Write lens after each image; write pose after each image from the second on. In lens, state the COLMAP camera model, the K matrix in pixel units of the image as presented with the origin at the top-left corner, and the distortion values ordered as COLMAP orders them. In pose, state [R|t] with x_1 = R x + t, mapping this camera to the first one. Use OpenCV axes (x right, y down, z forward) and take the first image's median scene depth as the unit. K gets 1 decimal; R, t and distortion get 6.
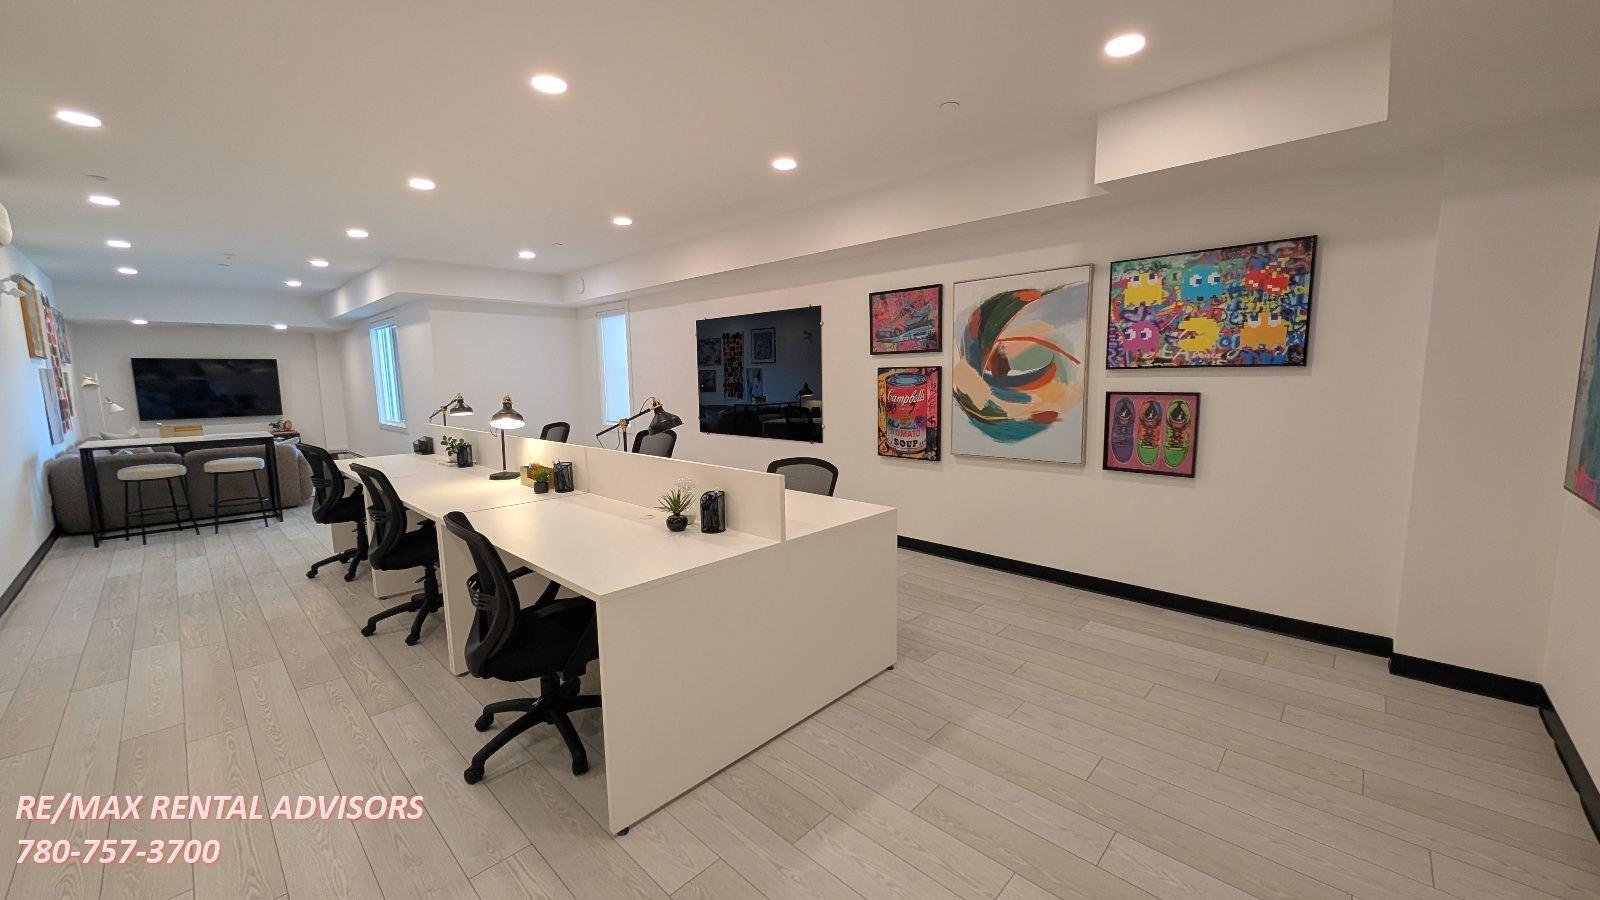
lens RADIAL K [[599.3, 0, 802.3], [0, 599.3, 448.1], [0, 0, 1]] dist [0.001293, 0.000084]
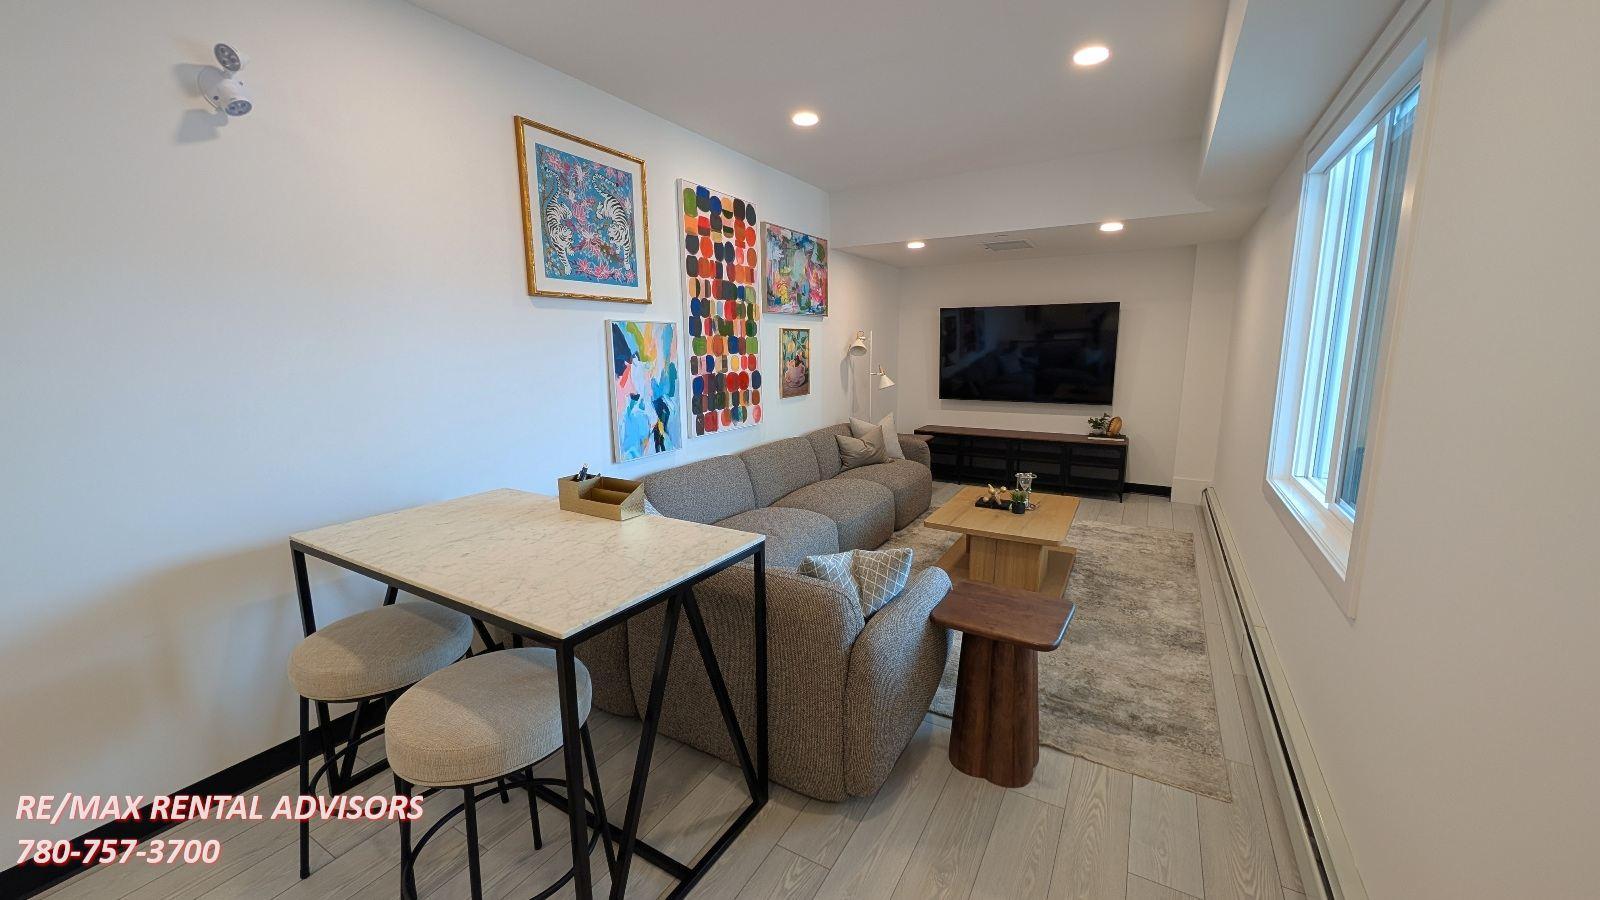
lens RADIAL K [[599.3, 0, 802.5], [0, 599.3, 447.9], [0, 0, 1]] dist [0.001293, 0.000084]
pose [[0.224624, 0.180078, -0.957662, -0.416512], [-0.121195, 0.980308, 0.155910, -0.071993], [0.966879, 0.081042, 0.242025, 0.623839]]
